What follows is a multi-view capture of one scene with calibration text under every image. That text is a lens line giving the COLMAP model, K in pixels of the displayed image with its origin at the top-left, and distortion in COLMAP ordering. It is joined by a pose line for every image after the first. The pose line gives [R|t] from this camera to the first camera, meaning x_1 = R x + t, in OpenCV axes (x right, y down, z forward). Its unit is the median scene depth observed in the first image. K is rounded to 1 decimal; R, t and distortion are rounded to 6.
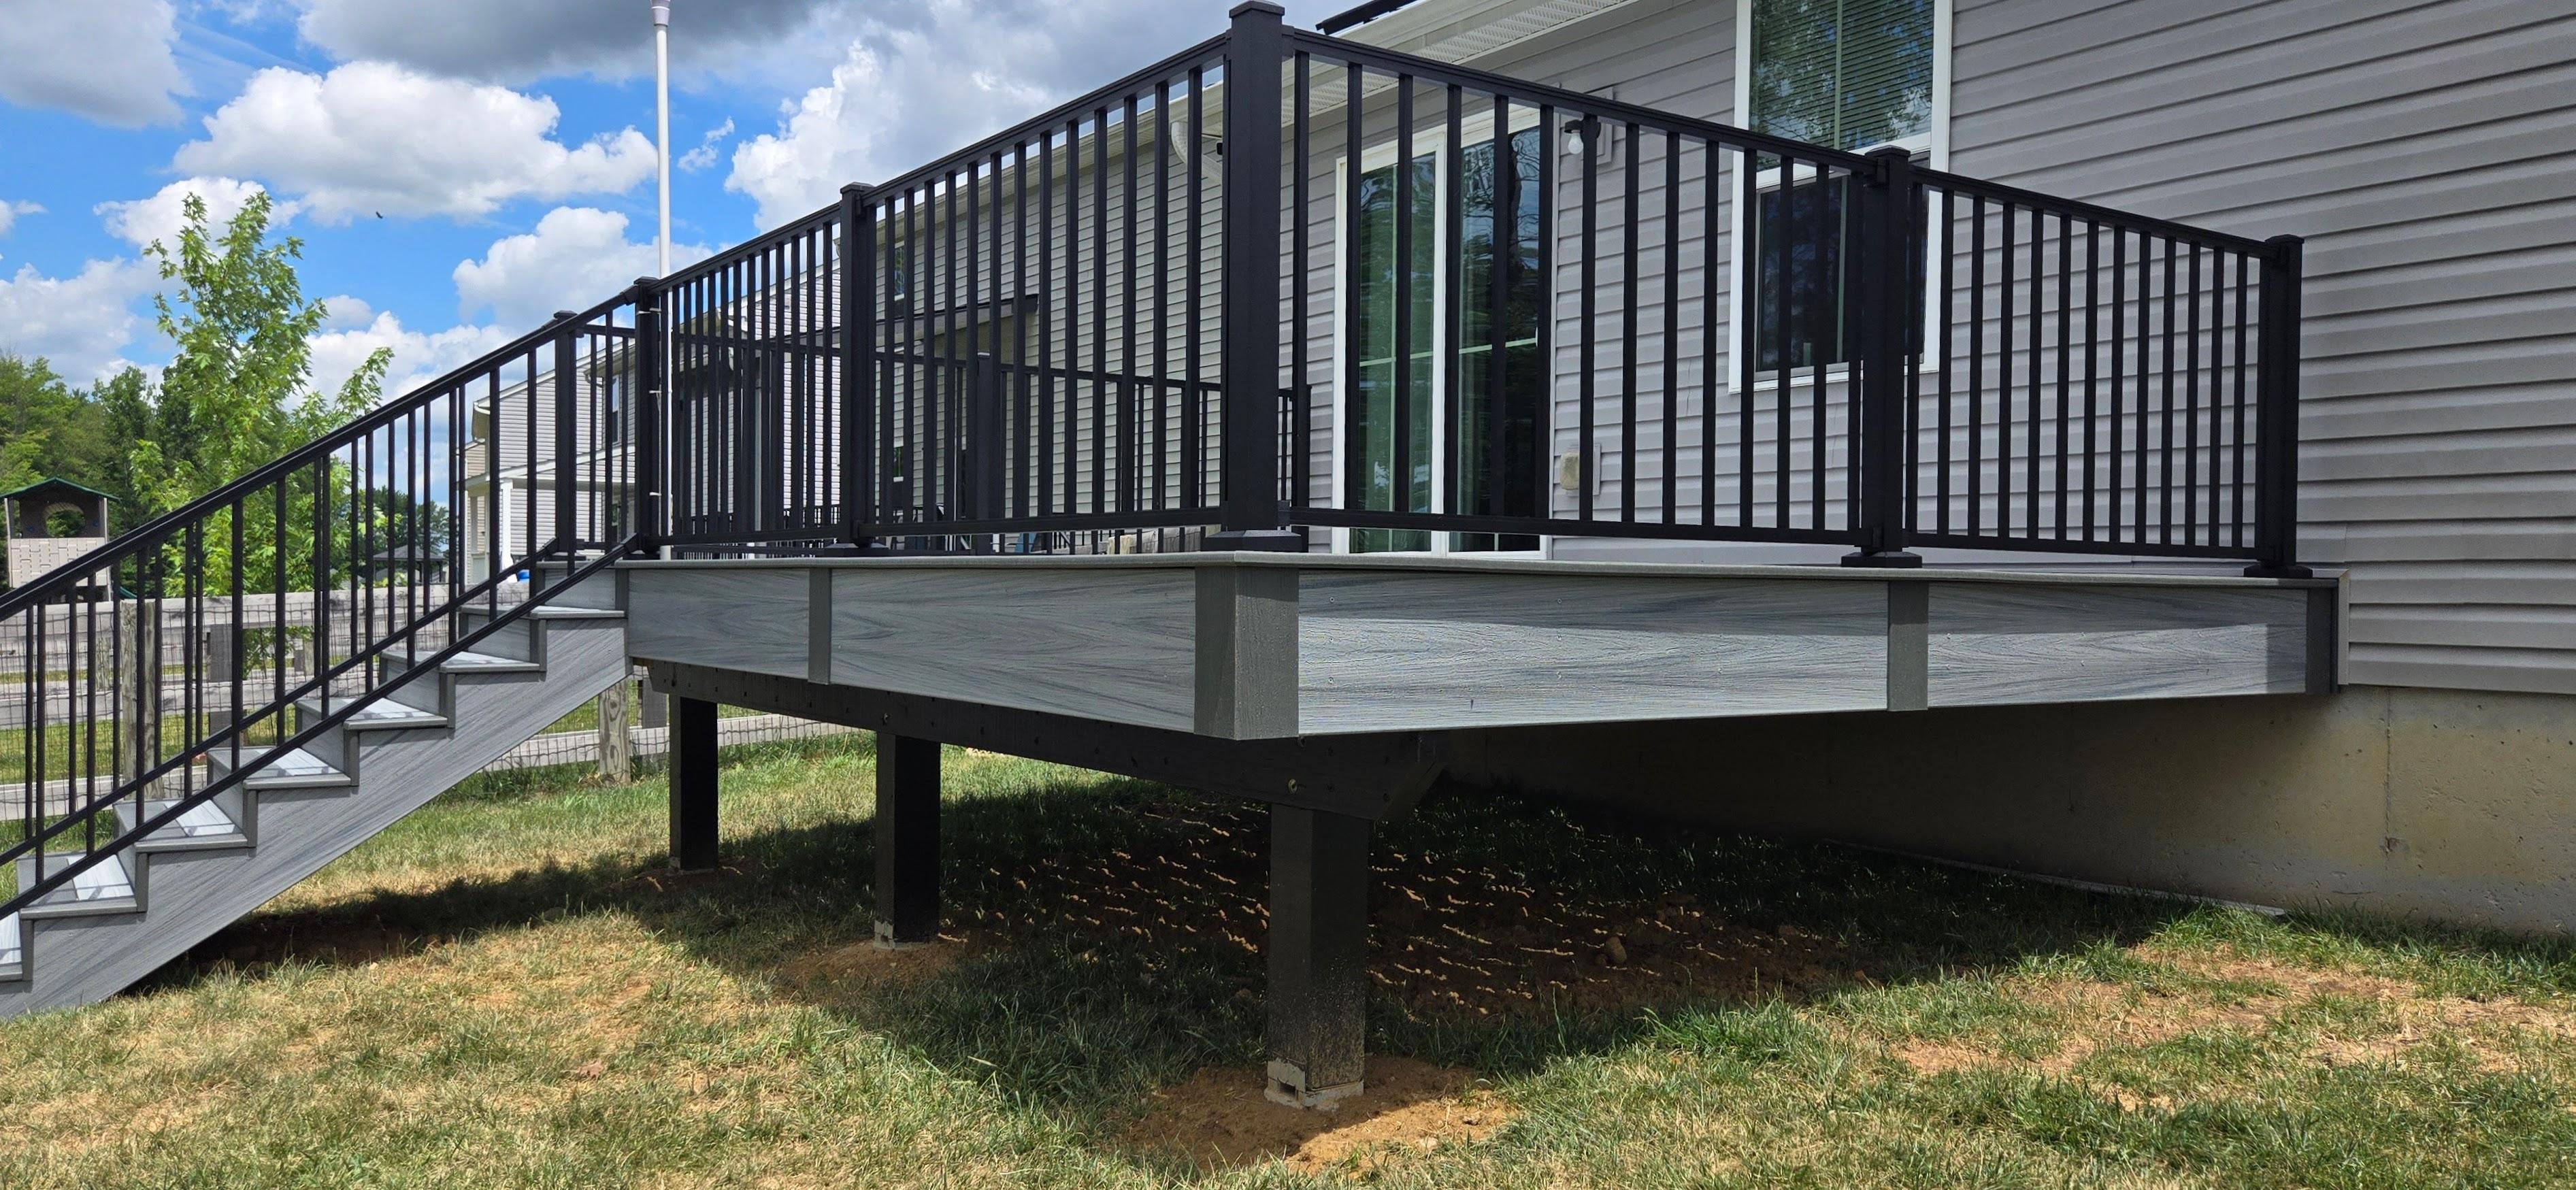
lens RADIAL K [[1820.0, 0, 1252.6], [0, 1820.0, 602.1], [0, 0, 1]] dist [0.061040, -0.041980]
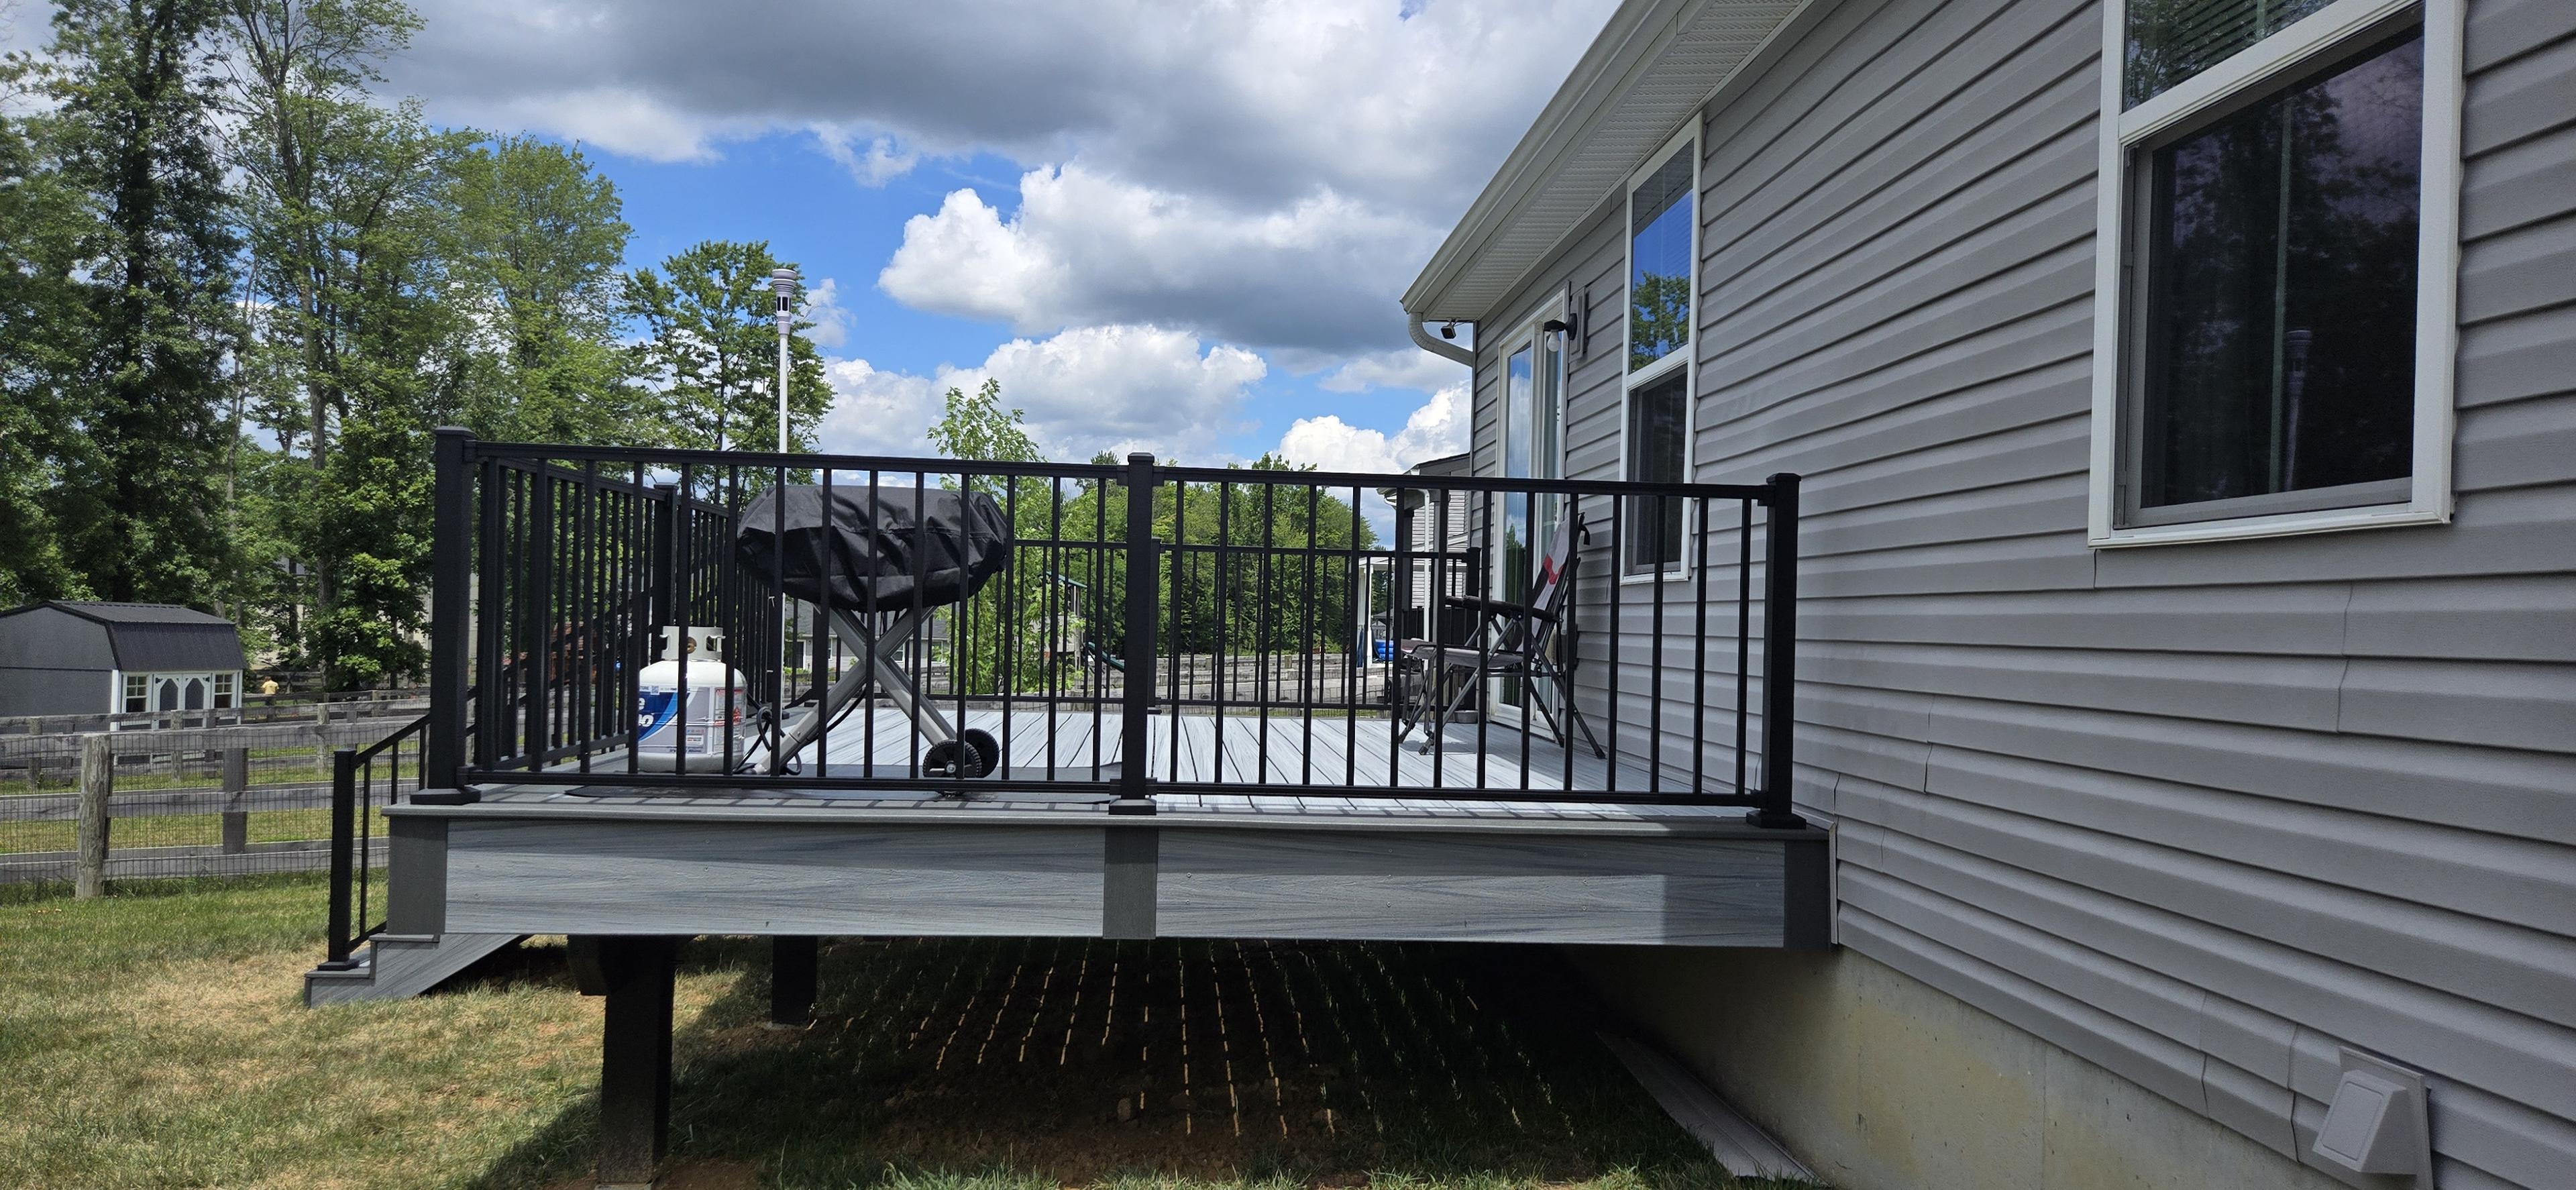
lens RADIAL K [[1716.5, 0, 1283.9], [0, 1716.5, 629.3], [0, 0, 1]] dist [0.070196, -0.055119]
pose [[0.862512, 0.012624, -0.505879, 0.954343], [-0.019431, 0.999778, -0.008180, -0.124955], [0.505663, 0.016886, 0.862566, 0.104947]]
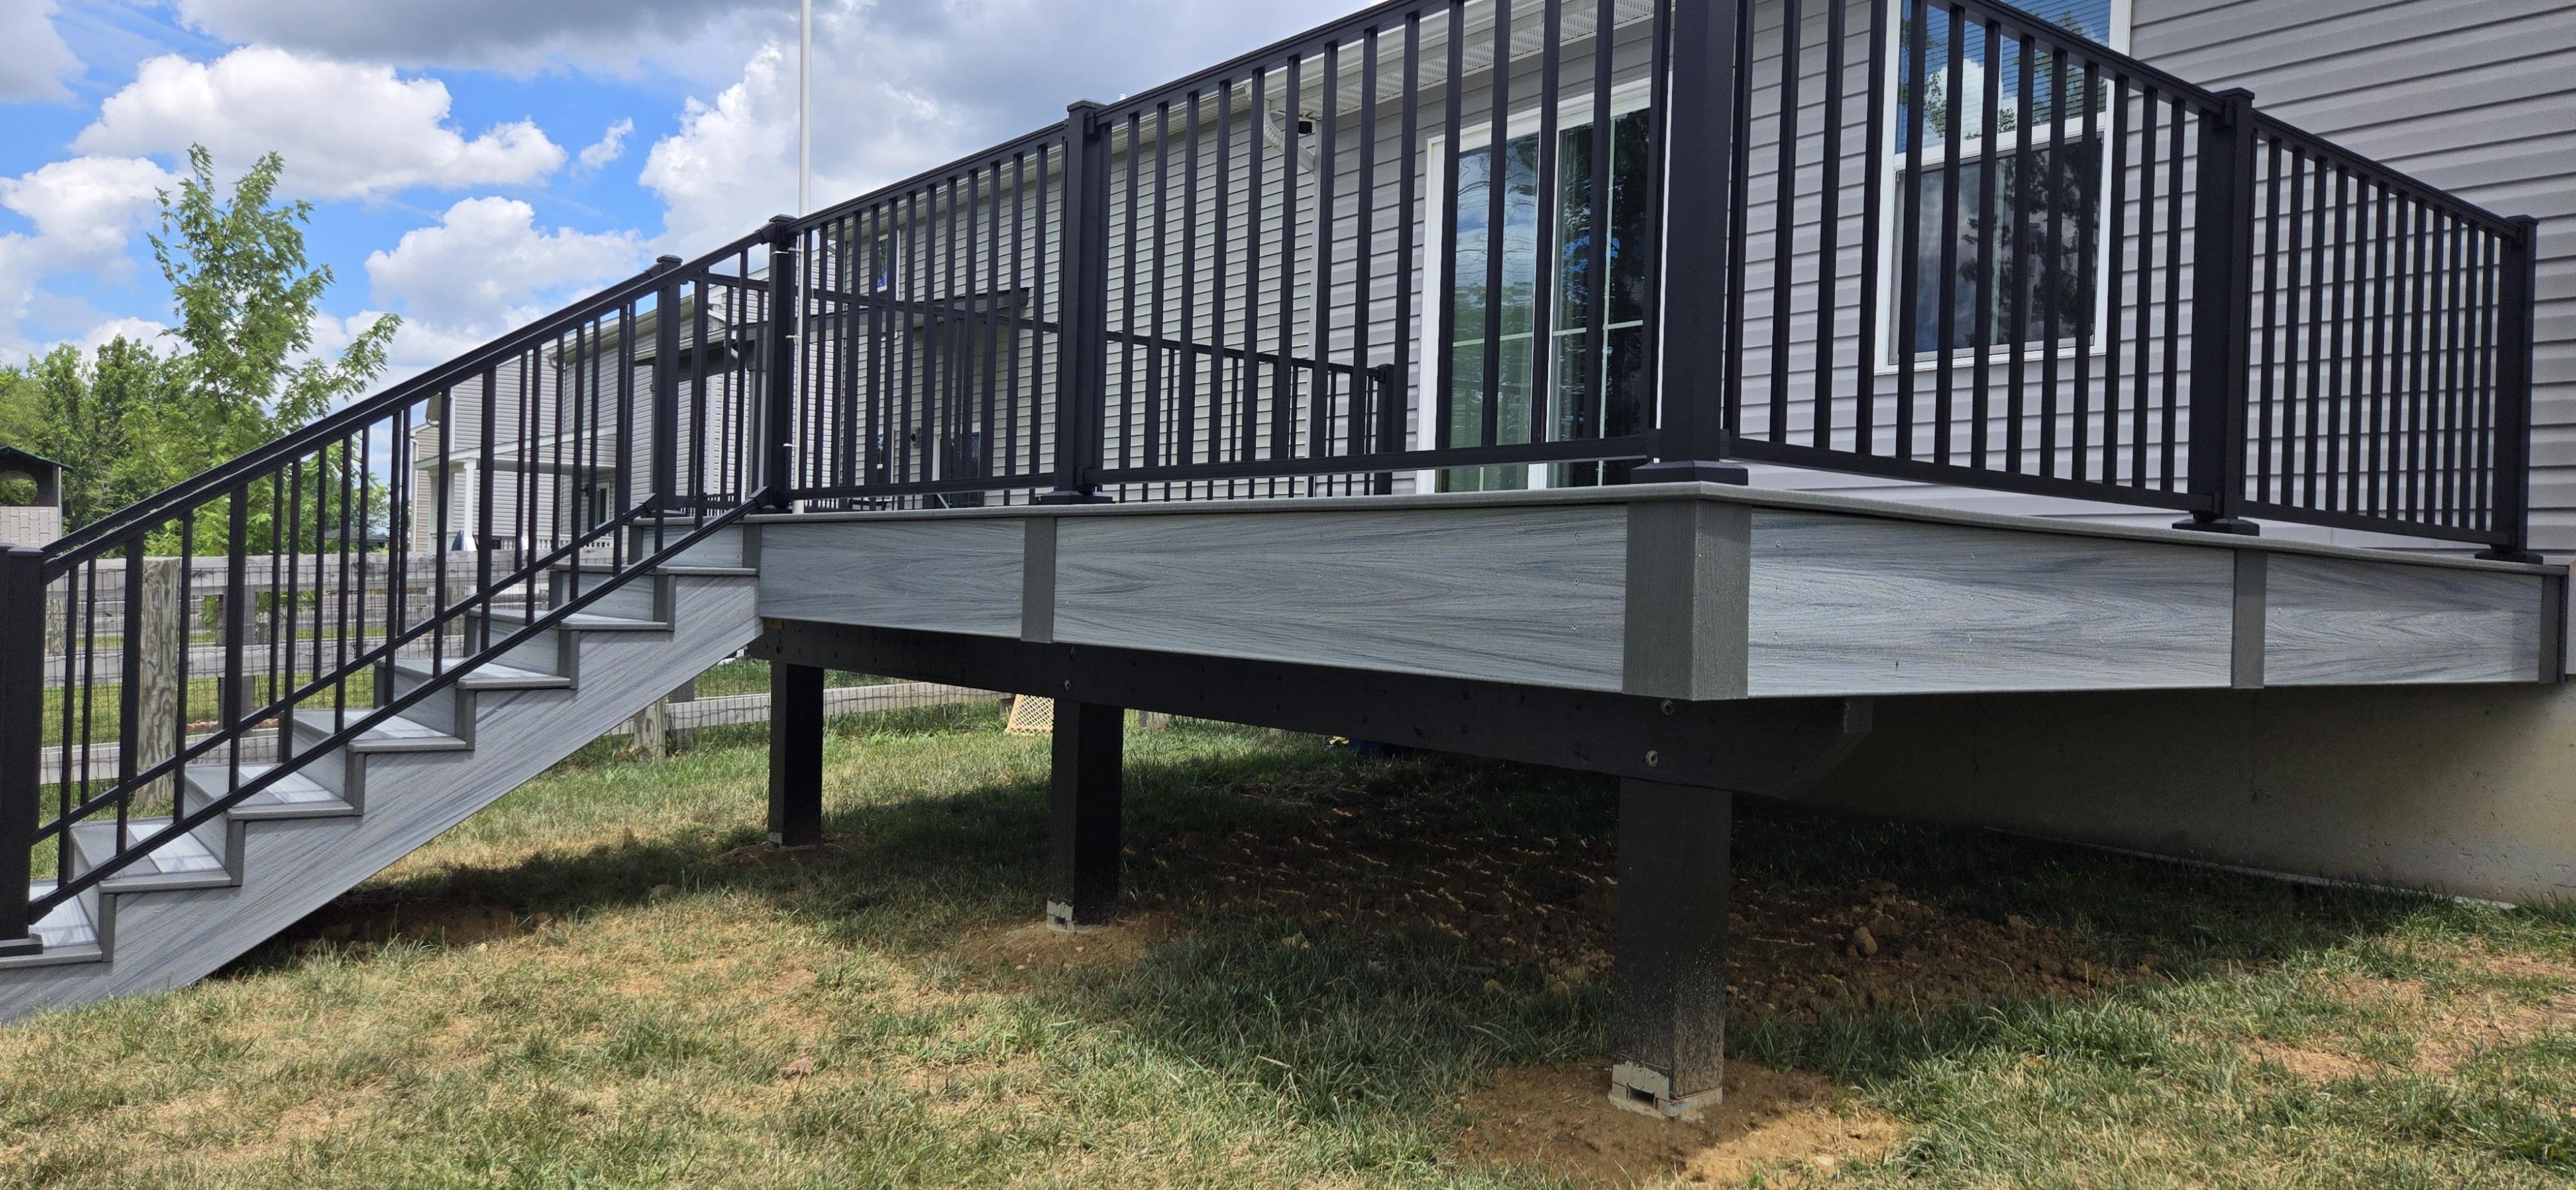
lens RADIAL K [[1716.5, 0, 1288.9], [0, 1716.5, 588.6], [0, 0, 1]] dist [0.070196, -0.055119]
pose [[0.997507, 0.019753, 0.067747, -0.185122], [-0.019293, 0.999786, -0.007431, 0.023341], [-0.067879, 0.006105, 0.997675, 0.140507]]
